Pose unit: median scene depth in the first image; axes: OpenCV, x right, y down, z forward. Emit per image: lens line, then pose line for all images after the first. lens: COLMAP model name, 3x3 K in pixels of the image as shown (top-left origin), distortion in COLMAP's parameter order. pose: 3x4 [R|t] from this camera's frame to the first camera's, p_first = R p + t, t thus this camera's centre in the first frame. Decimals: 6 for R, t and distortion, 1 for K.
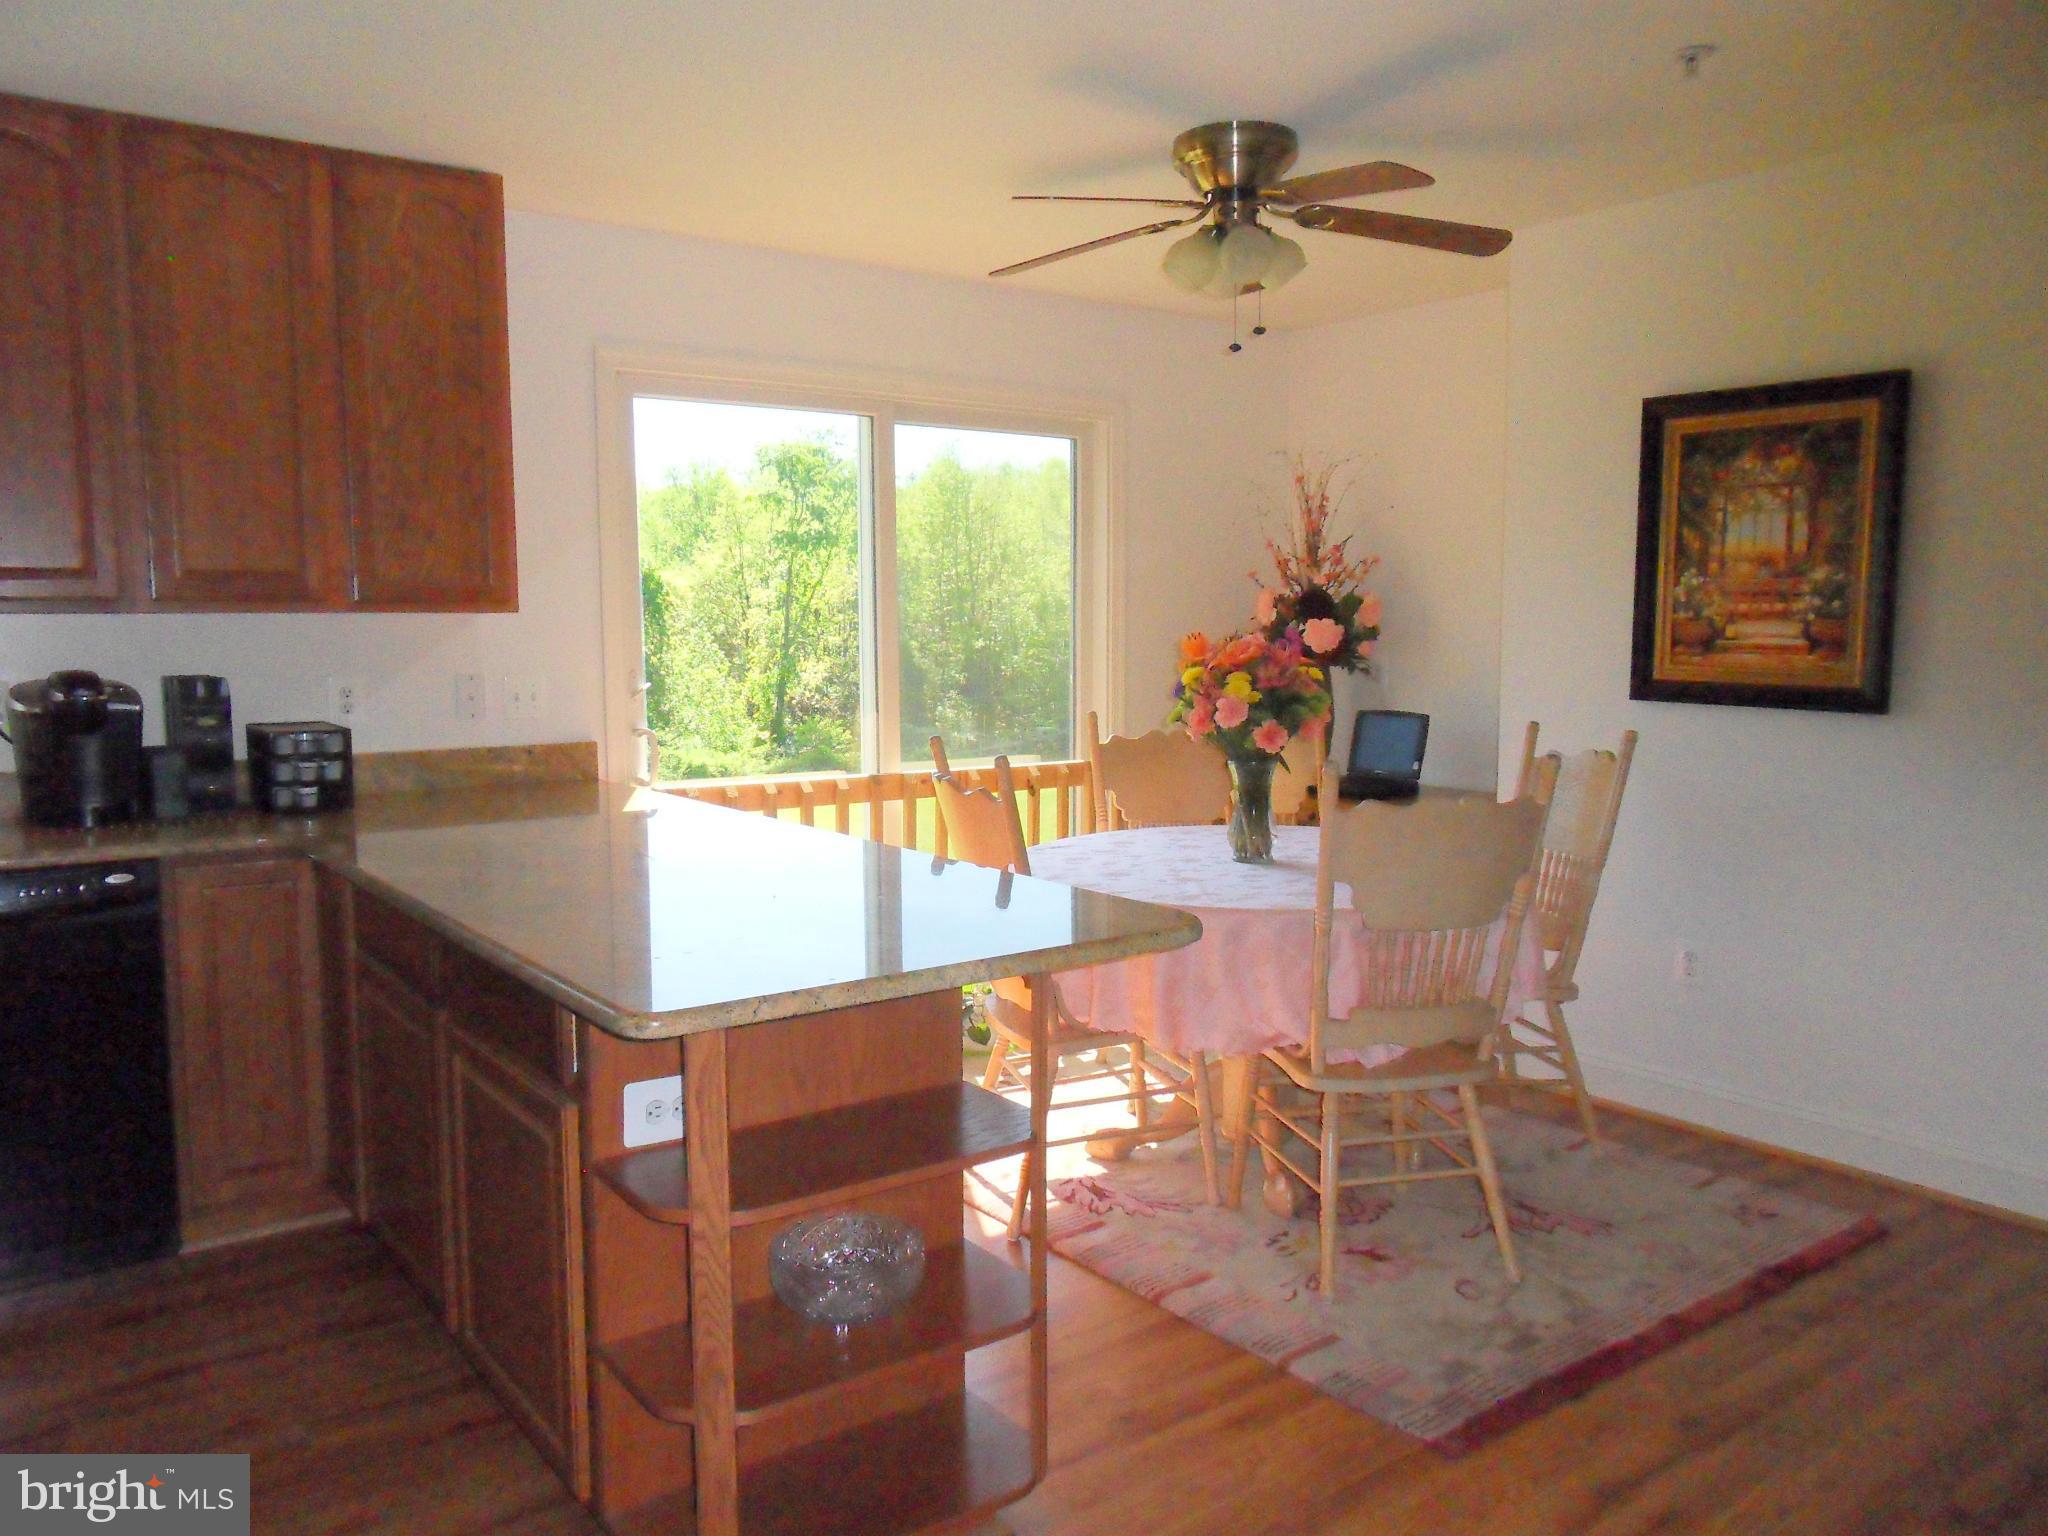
lens RADIAL K [[1511.8, 0, 1013.1], [0, 1511.8, 772.2], [0, 0, 1]] dist [-0.001901, -0.003427]
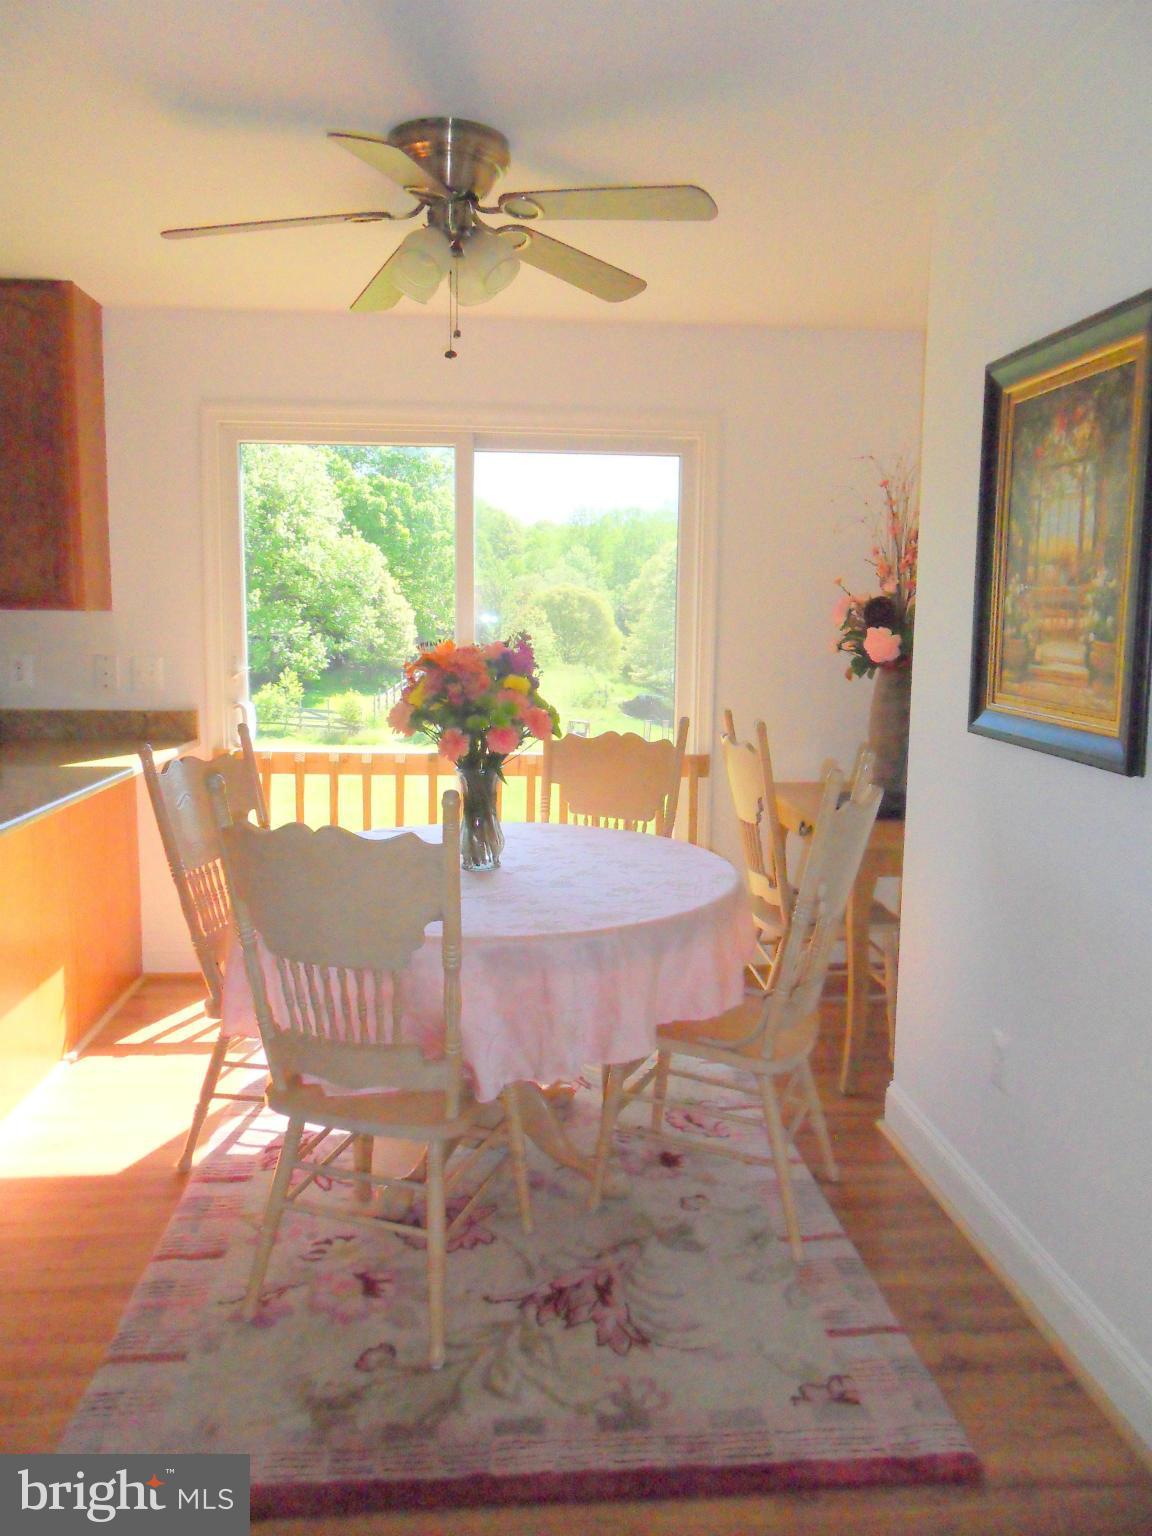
lens RADIAL K [[1133.9, 0, 599.3], [0, 1133.9, 764.1], [0, 0, 1]] dist [-0.001901, -0.003427]
pose [[0.849178, 0.082826, -0.521571, 0.600647], [-0.068583, 0.996557, 0.046593, -0.048663], [0.523635, -0.003795, 0.851934, 0.386255]]
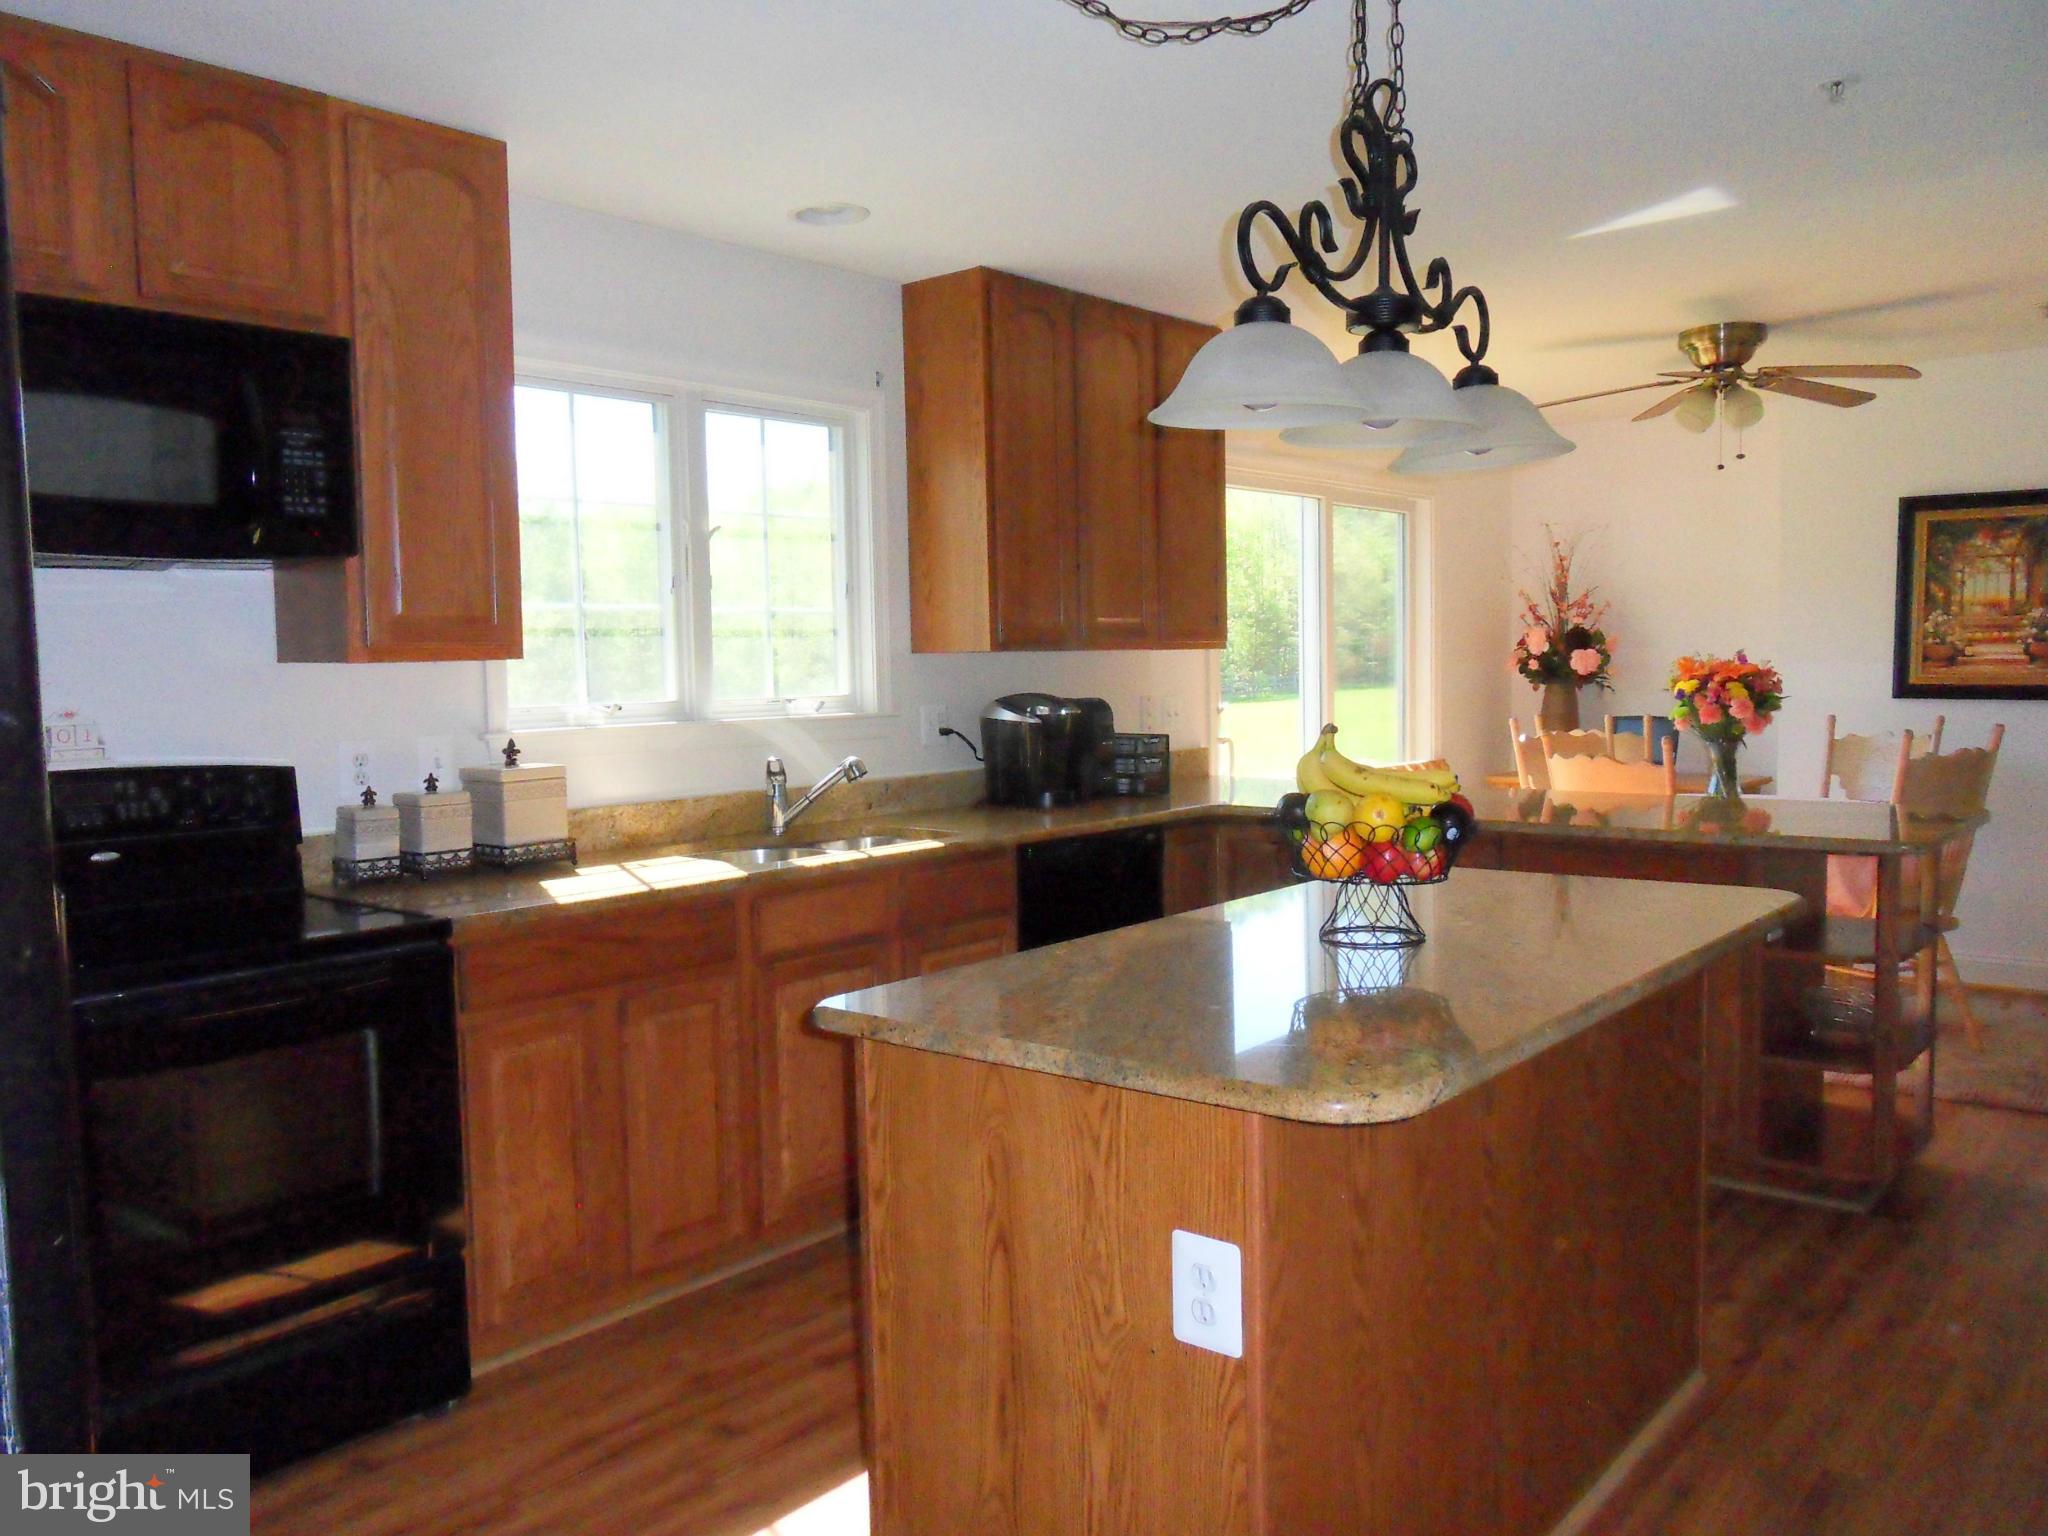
lens RADIAL K [[1511.8, 0, 1028.0], [0, 1511.8, 771.8], [0, 0, 1]] dist [-0.001901, -0.003427]
pose [[0.974055, -0.030517, 0.224242, -0.802727], [0.037110, 0.998992, -0.025245, 0.031790], [-0.223246, 0.032912, 0.974206, -0.268947]]
